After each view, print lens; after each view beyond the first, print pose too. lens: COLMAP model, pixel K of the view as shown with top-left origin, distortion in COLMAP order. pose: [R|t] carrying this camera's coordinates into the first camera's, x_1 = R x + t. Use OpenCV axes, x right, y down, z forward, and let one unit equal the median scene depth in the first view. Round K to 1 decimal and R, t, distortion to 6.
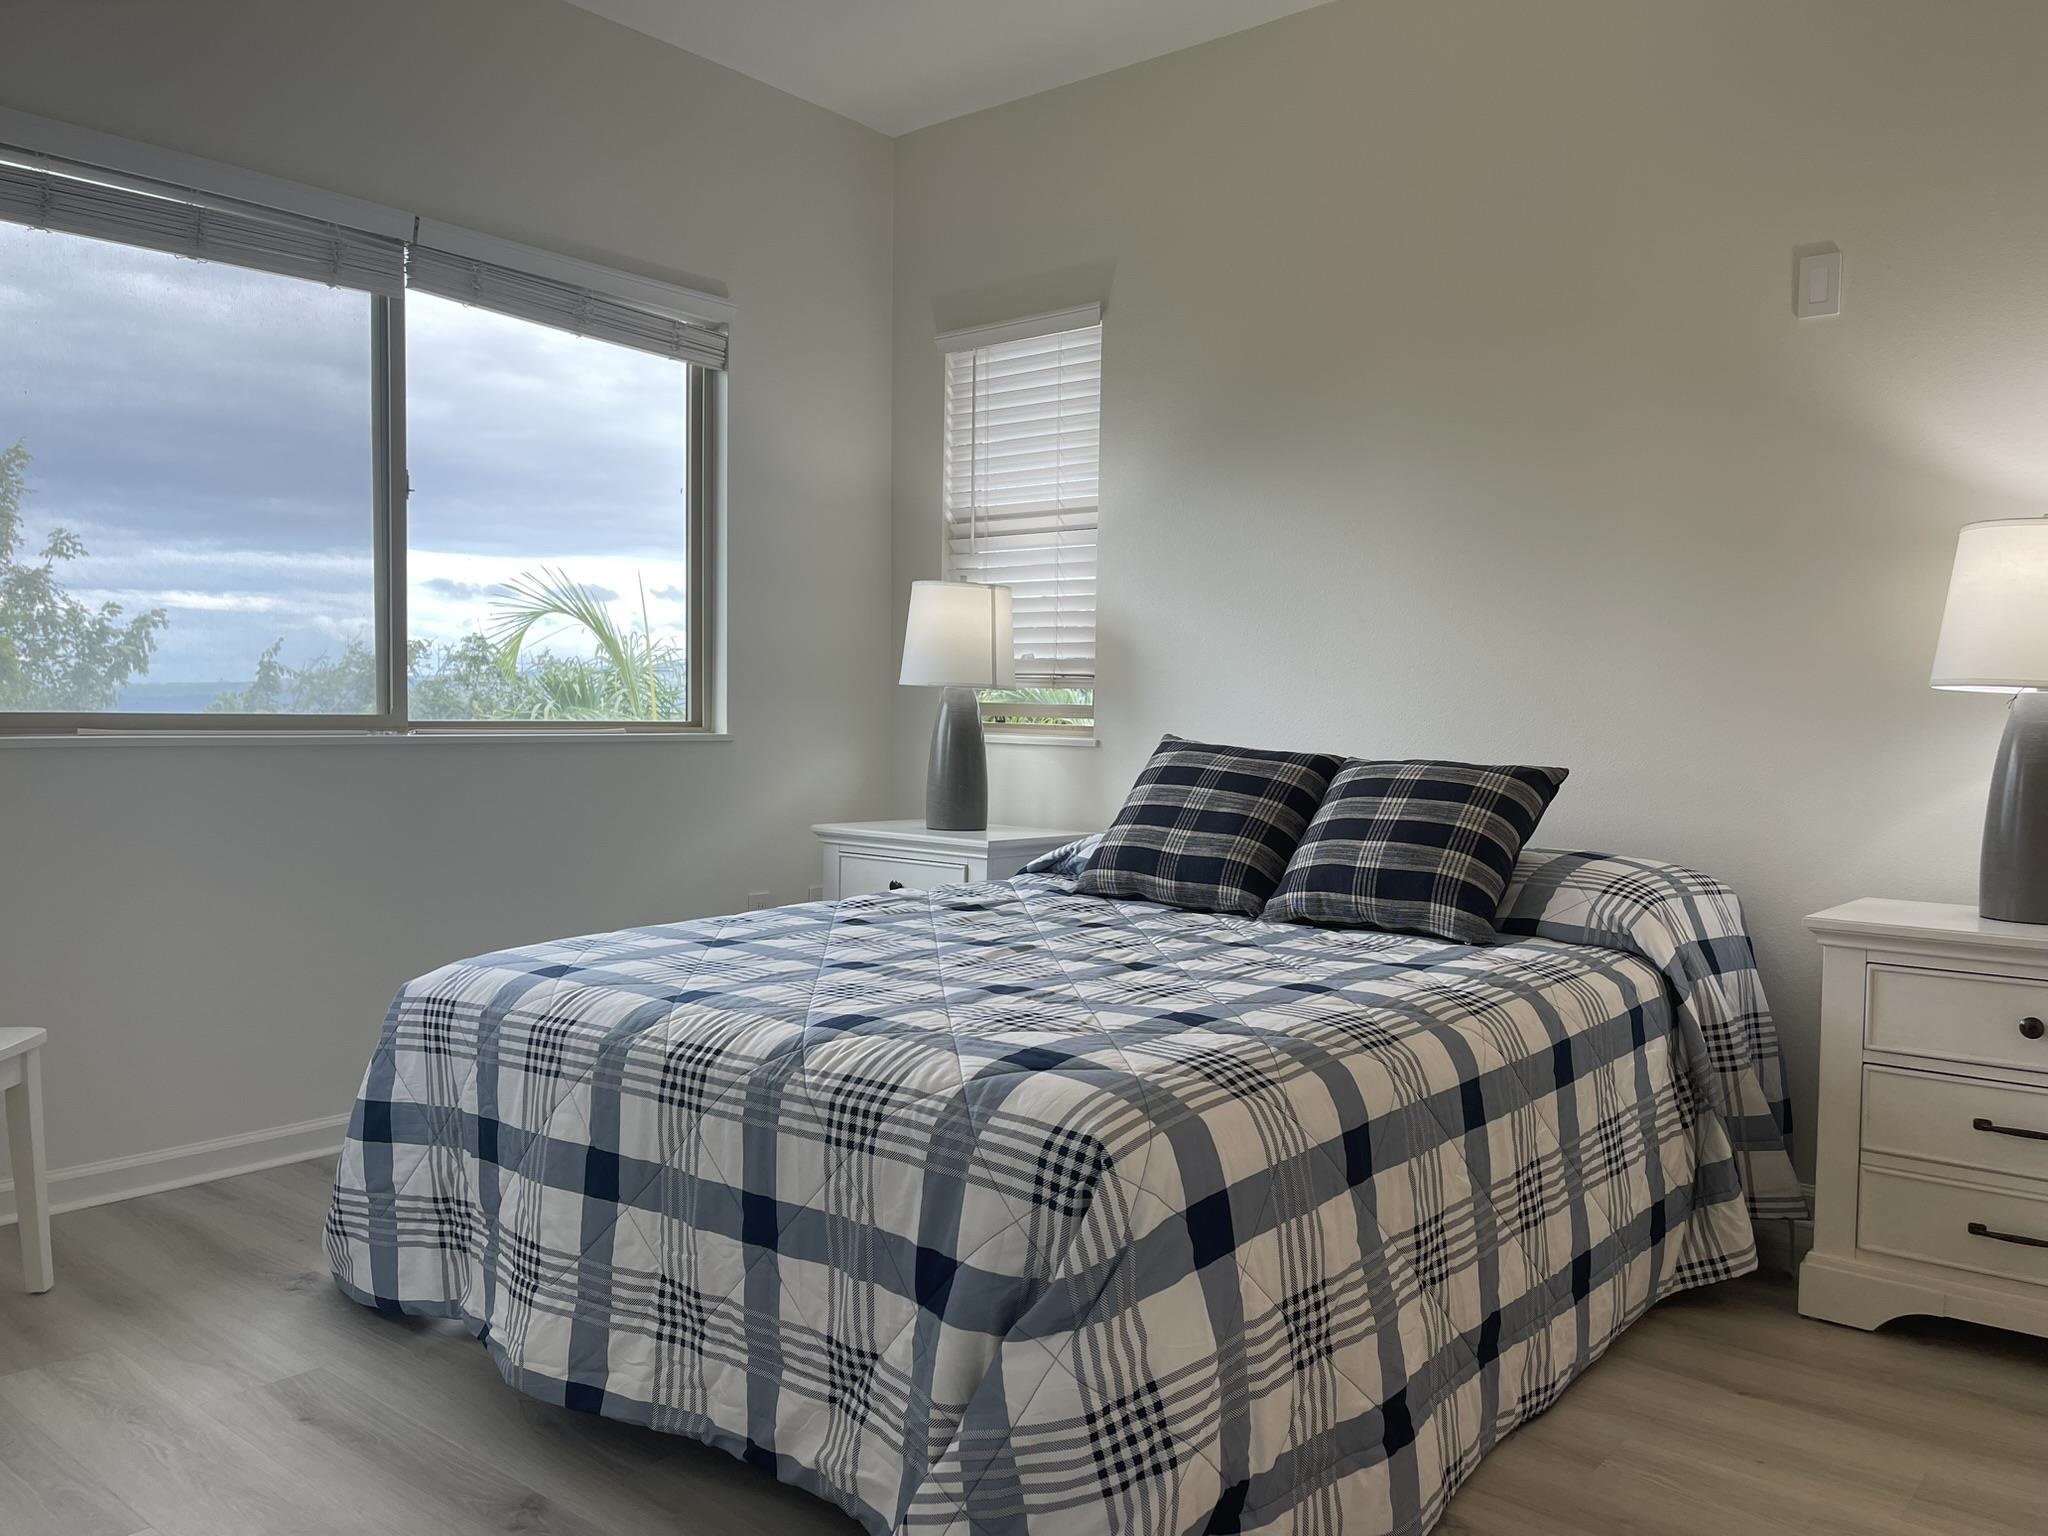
lens RADIAL K [[1550.8, 0, 1033.0], [0, 1550.8, 791.2], [0, 0, 1]] dist [0.061095, -0.061045]
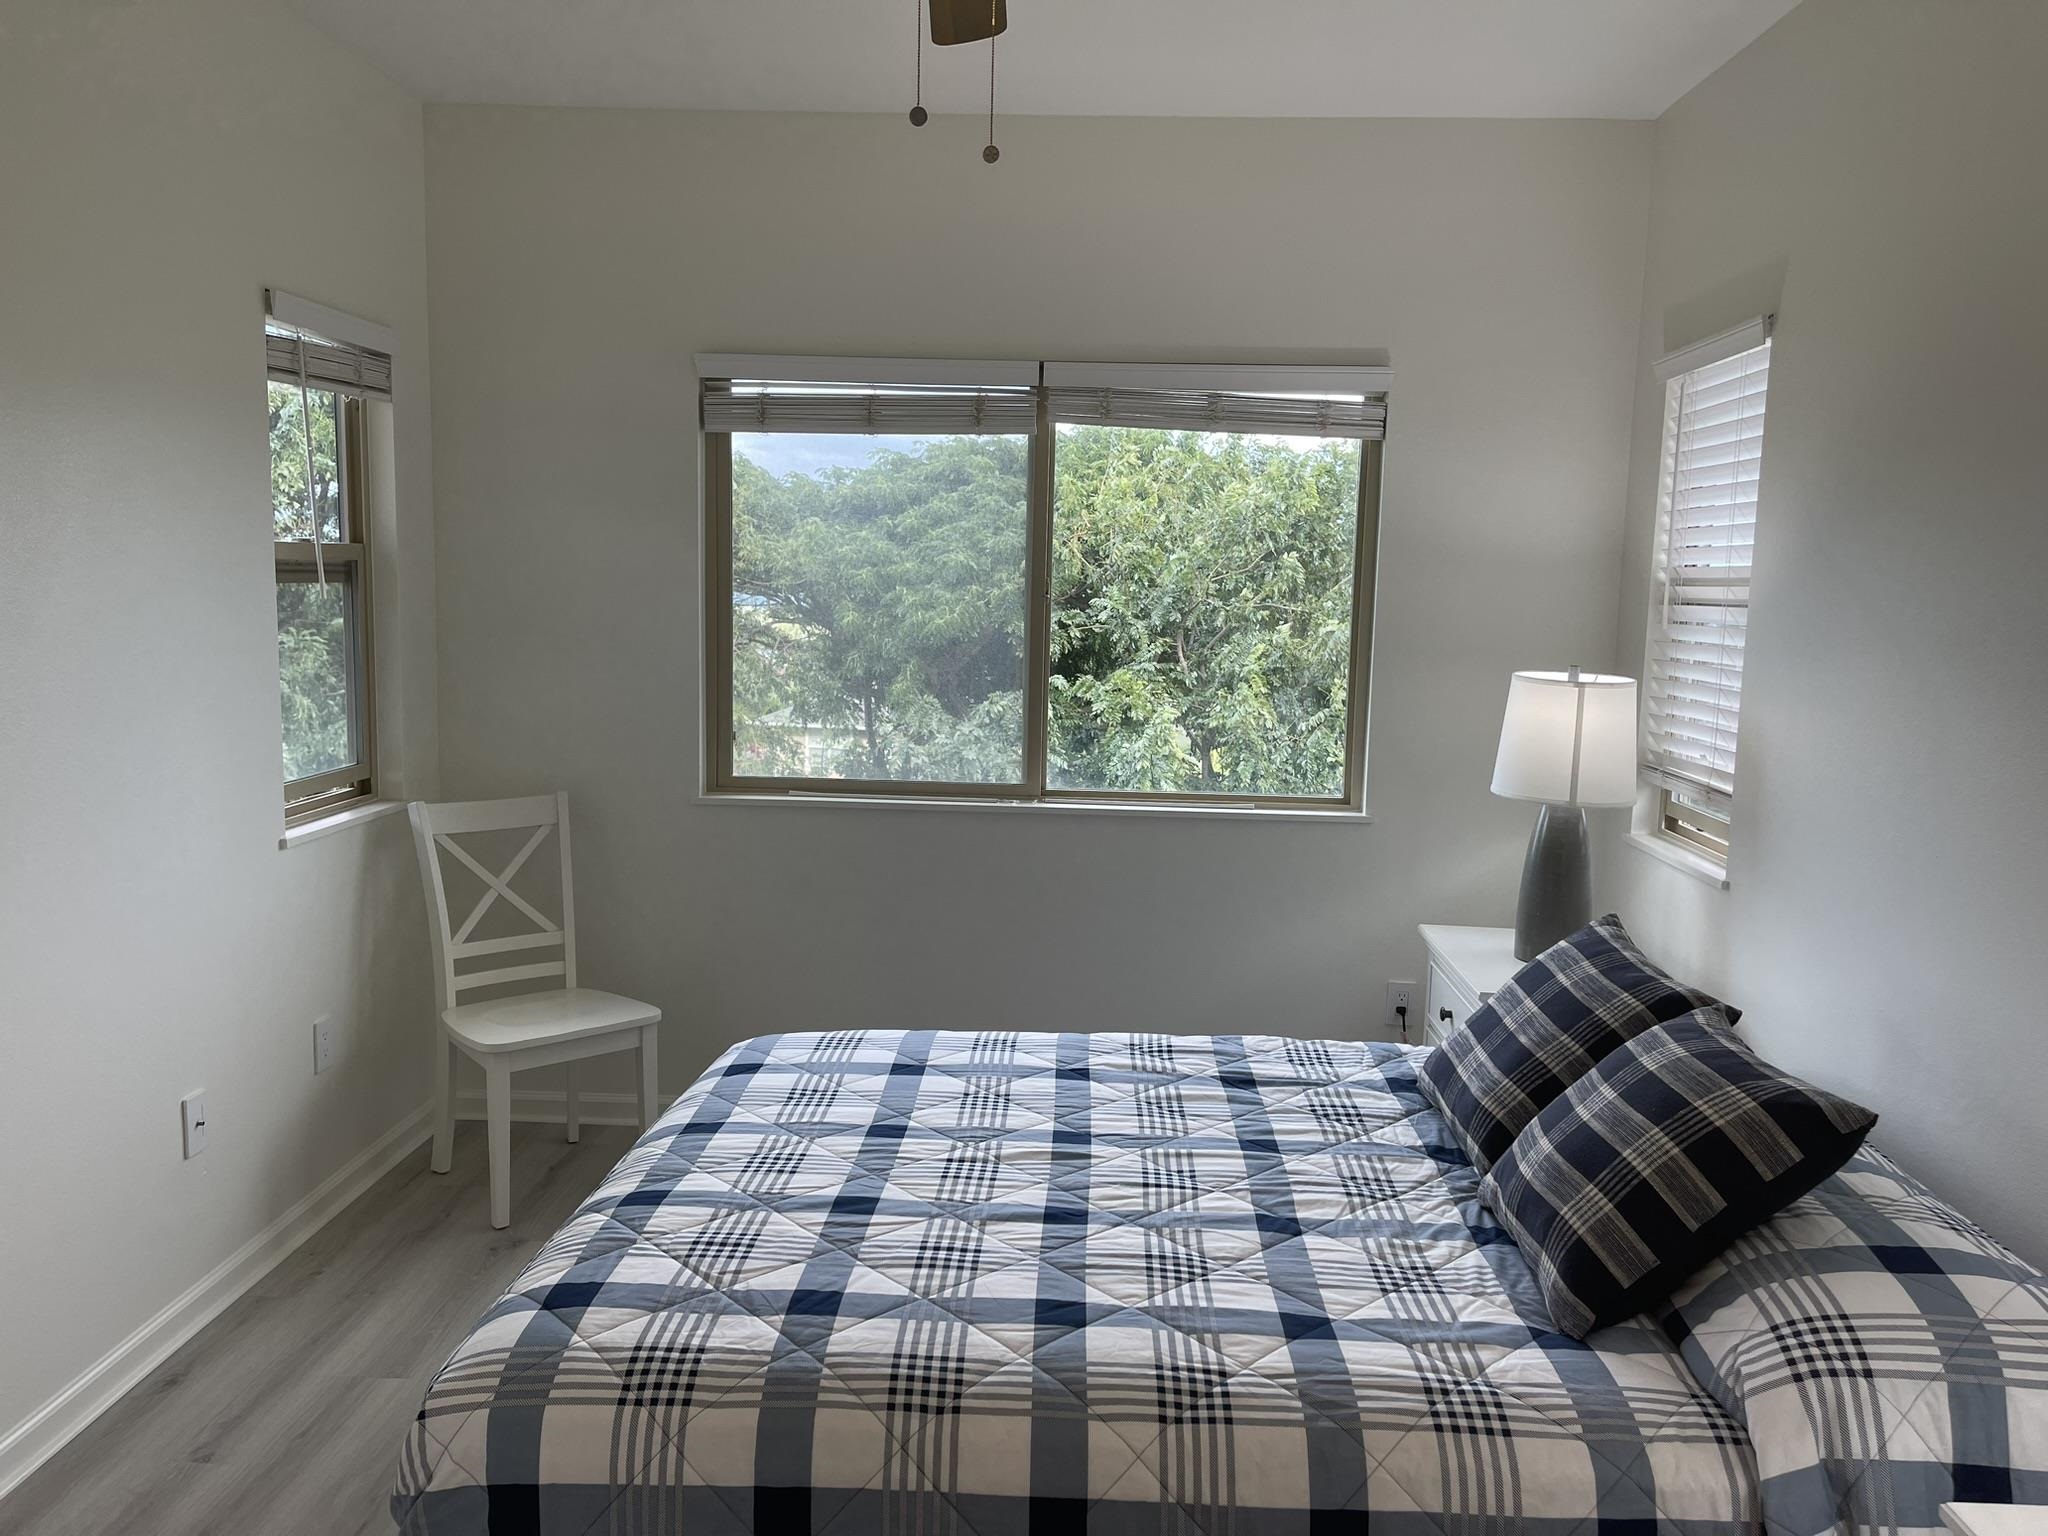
lens RADIAL K [[1550.8, 0, 1033.0], [0, 1550.8, 791.2], [0, 0, 1]] dist [0.061095, -0.061045]
pose [[0.607177, 0.103304, -0.787823, 0.452545], [-0.054565, 0.994593, 0.088363, -0.130441], [0.792691, -0.010664, 0.609531, 0.247019]]
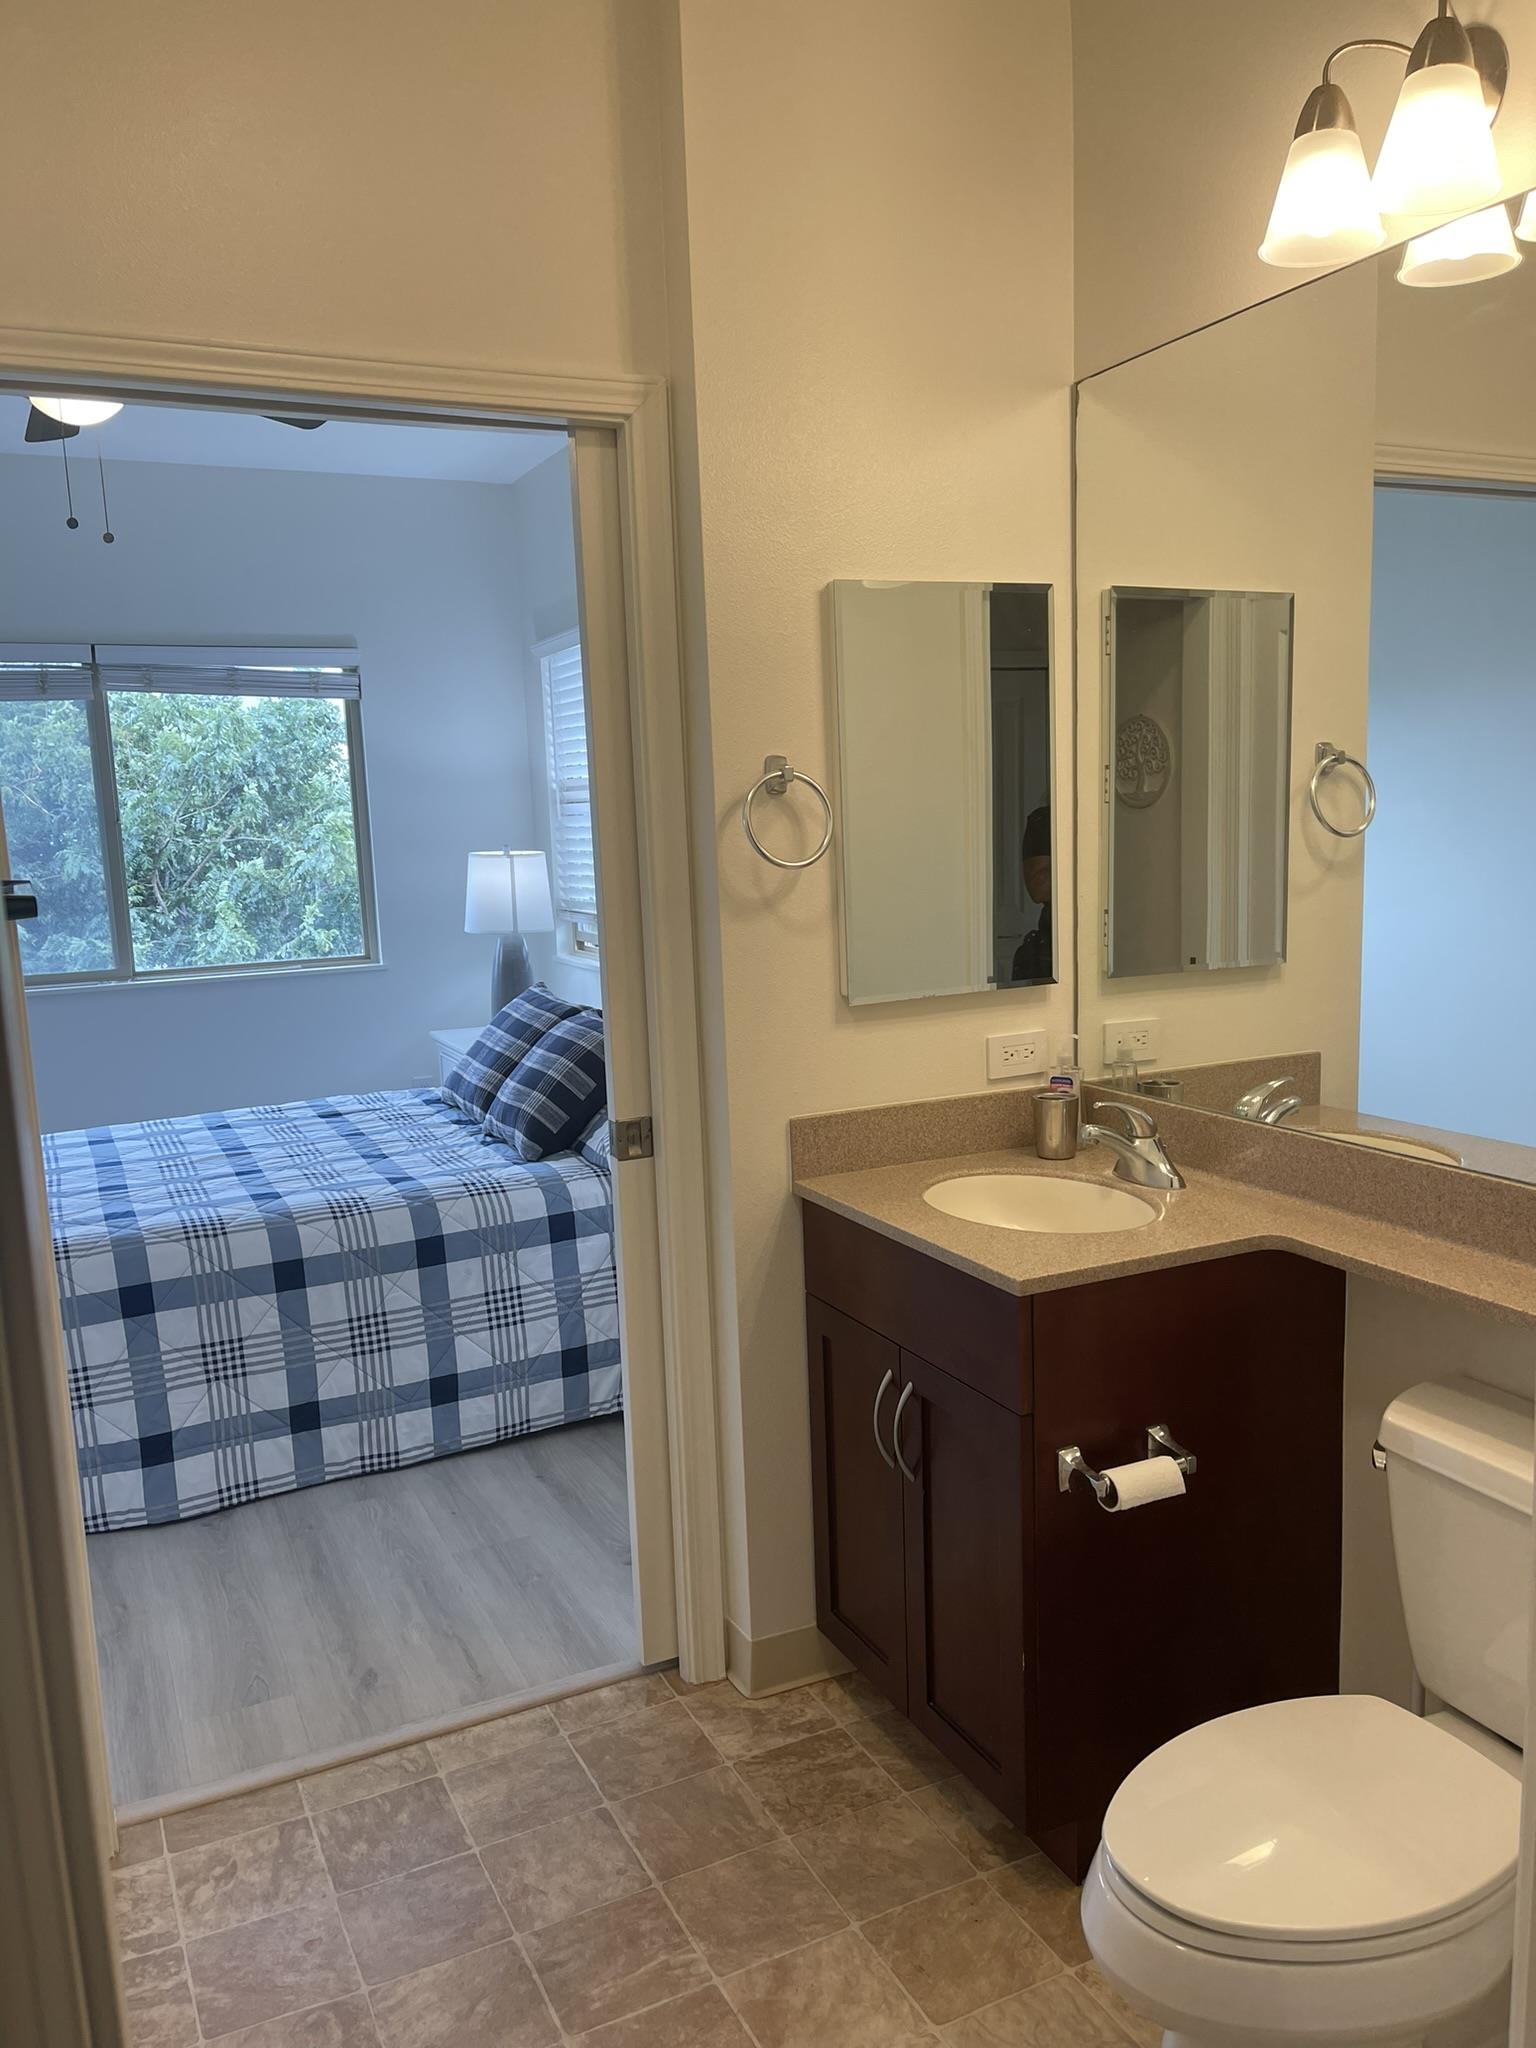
lens RADIAL K [[1550.8, 0, 760.3], [0, 1550.8, 1034.7], [0, 0, 1]] dist [0.061095, -0.061045]
pose [[0.903214, 0.010070, -0.429072, 0.718597], [0.031261, 0.995526, 0.089169, -0.089667], [0.428050, -0.093952, 0.898858, -0.110834]]
